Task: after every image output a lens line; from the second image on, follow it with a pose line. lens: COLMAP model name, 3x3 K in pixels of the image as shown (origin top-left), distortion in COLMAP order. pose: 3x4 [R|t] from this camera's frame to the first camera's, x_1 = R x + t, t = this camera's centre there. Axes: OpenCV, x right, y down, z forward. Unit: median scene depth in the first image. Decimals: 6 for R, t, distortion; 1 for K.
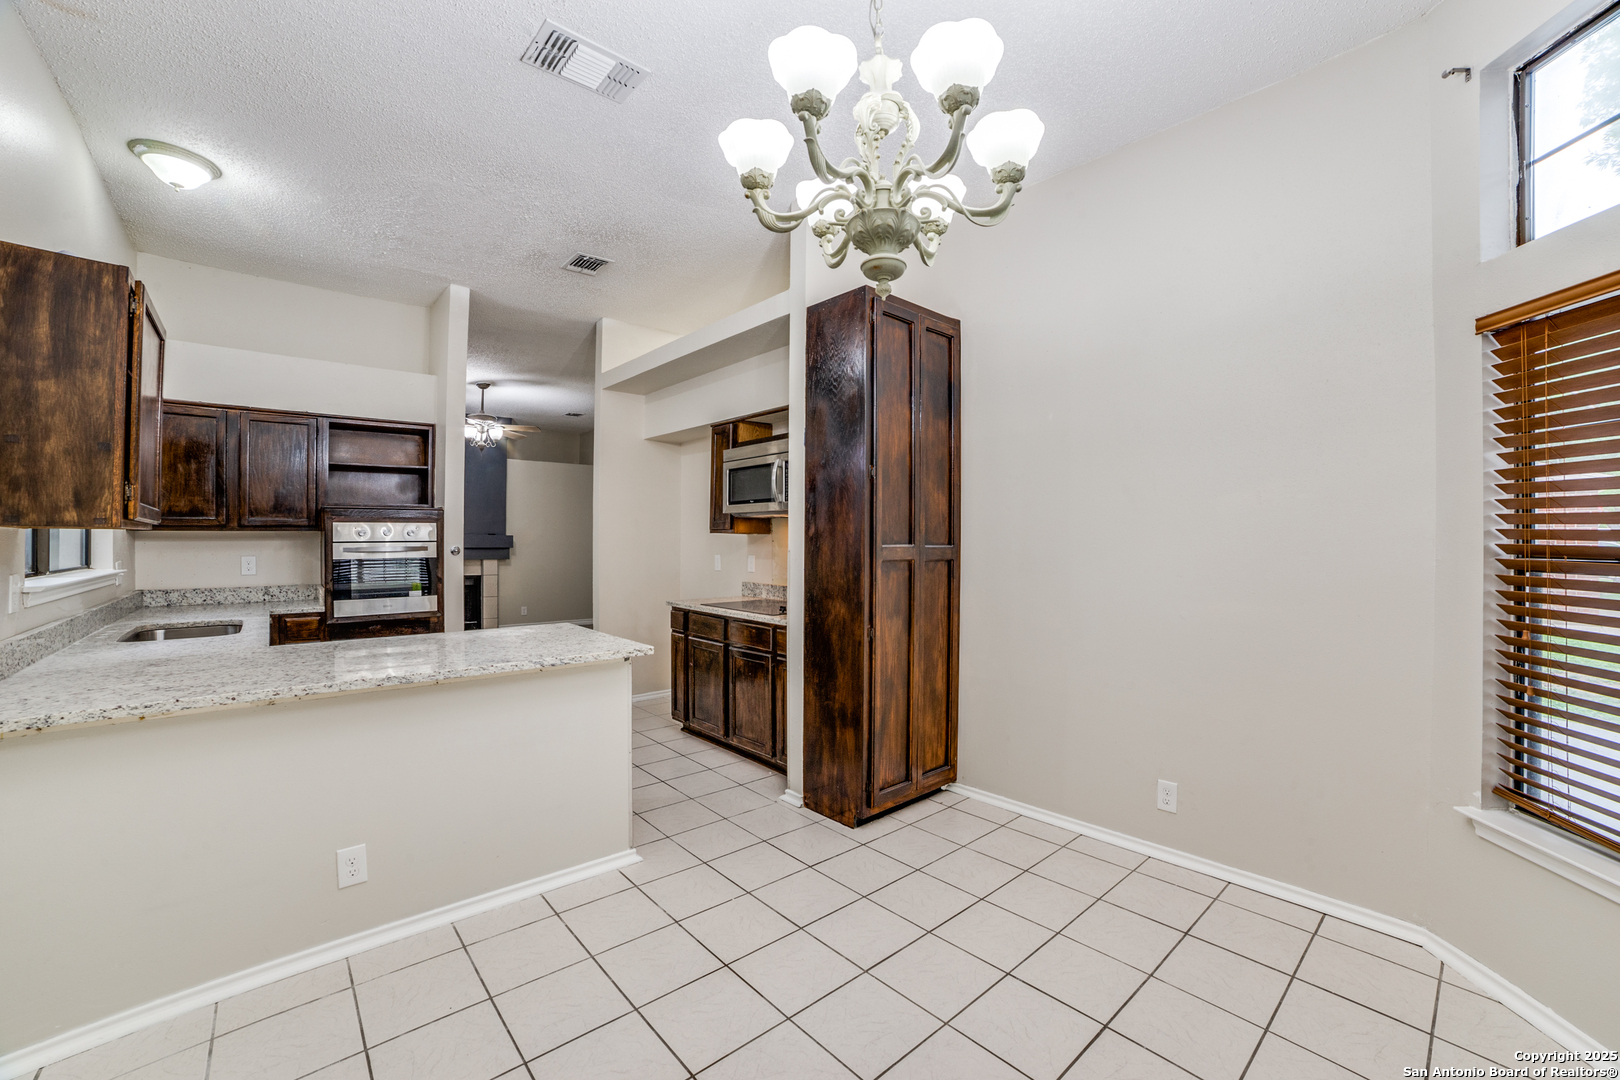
lens RADIAL K [[650.4, 0, 794.2], [0, 650.4, 532.5], [0, 0, 1]] dist [-0.095381, 0.040101]
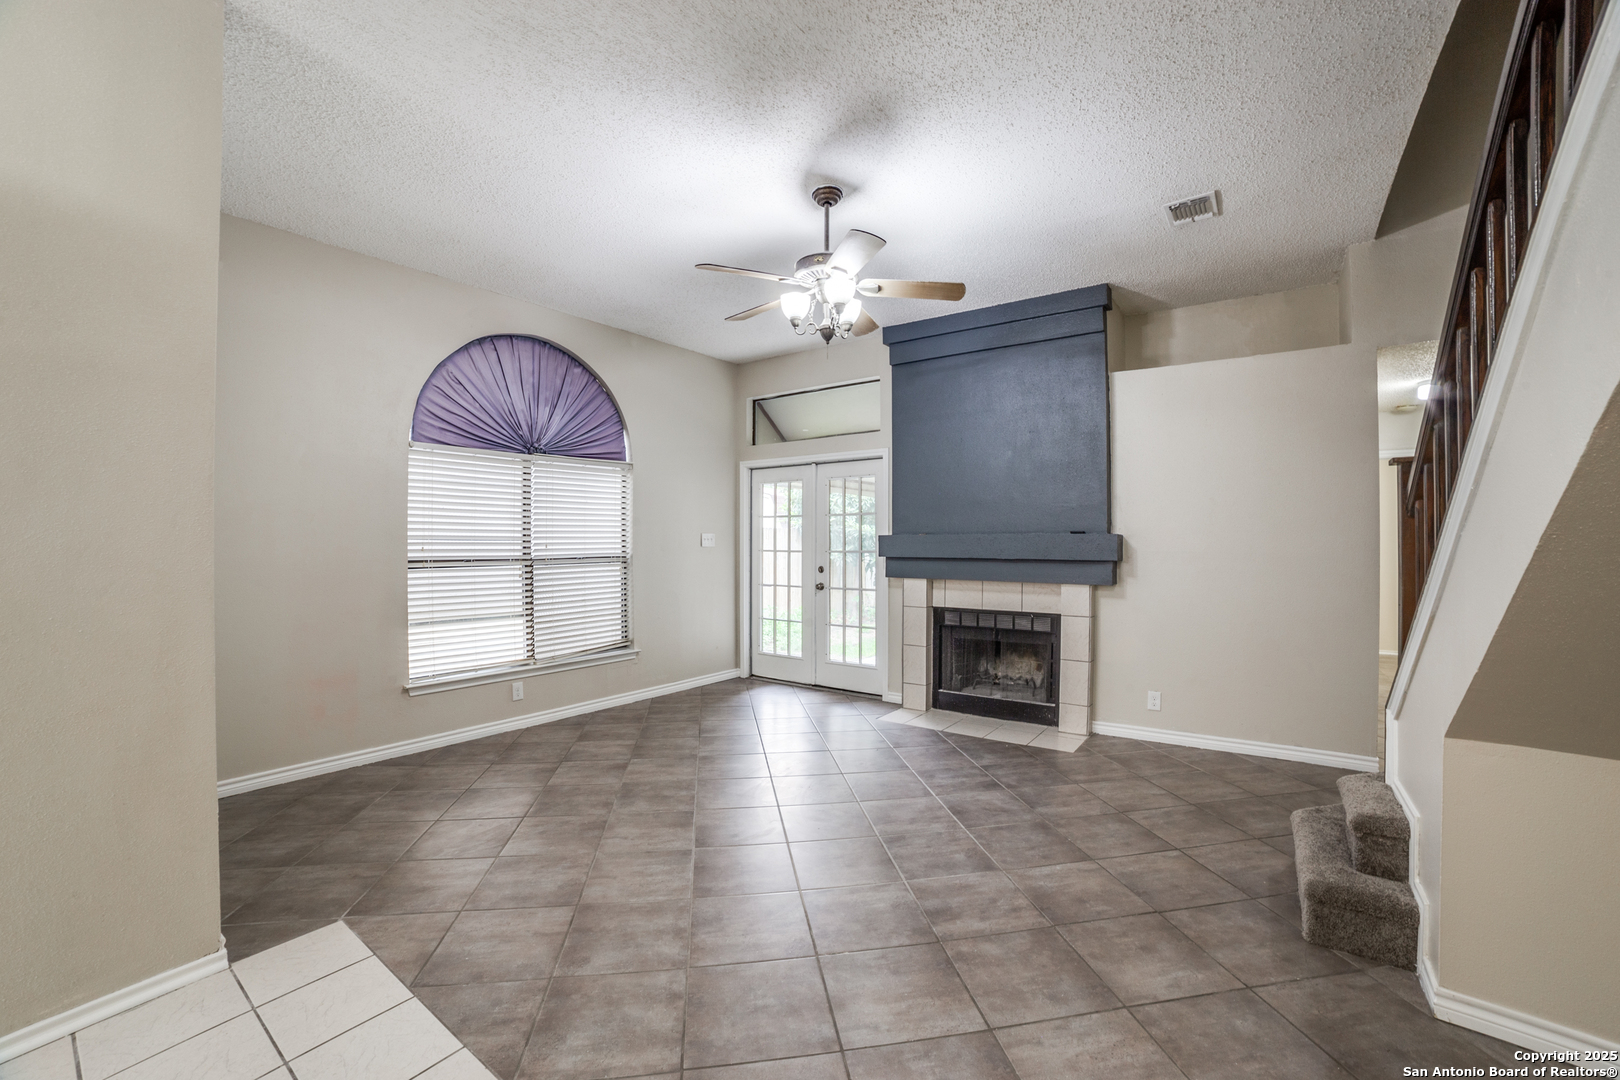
lens RADIAL K [[652.4, 0, 815.4], [0, 652.4, 545.0], [0, 0, 1]] dist [-0.112223, 0.040148]
pose [[0.253890, 0.003829, -0.967225, -0.126007], [0.014391, 0.999867, 0.007736, 0.013785], [0.967126, -0.015884, 0.253801, 1.561542]]
